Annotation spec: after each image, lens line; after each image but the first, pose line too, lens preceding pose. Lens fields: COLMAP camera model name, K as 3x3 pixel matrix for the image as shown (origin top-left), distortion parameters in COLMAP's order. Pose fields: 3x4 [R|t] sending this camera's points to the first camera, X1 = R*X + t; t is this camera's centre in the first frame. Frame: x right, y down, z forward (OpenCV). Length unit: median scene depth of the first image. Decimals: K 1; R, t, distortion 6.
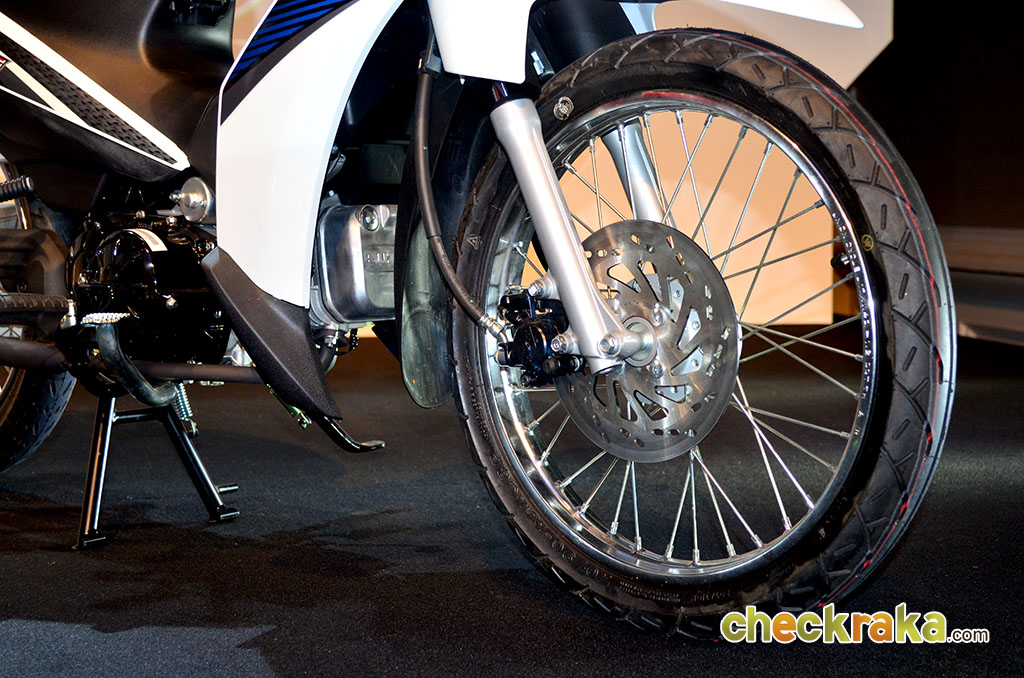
lens RADIAL K [[1685.2, 0, 512.6], [0, 1685.2, 343.4], [0, 0, 1]] dist [0.019773, 0.000000]
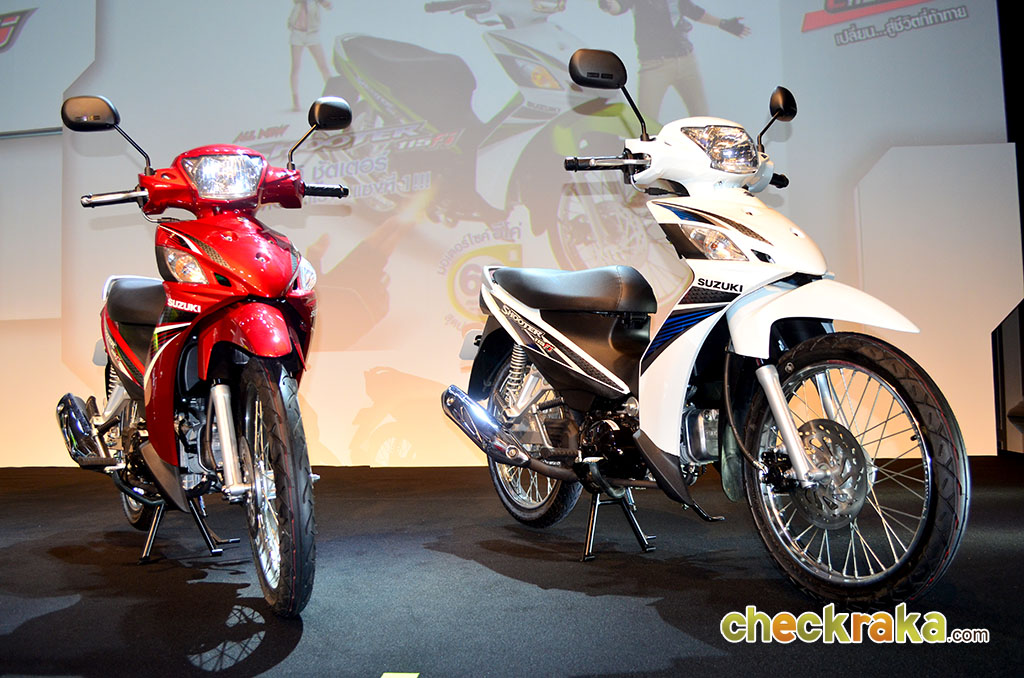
lens RADIAL K [[877.5, 0, 517.2], [0, 877.5, 340.8], [0, 0, 1]] dist [-0.063018, -0.001683]
pose [[0.943035, -0.035030, -0.330845, 0.069620], [-0.010755, 0.990711, -0.135555, -0.013302], [0.332521, 0.131391, 0.933898, -0.195157]]
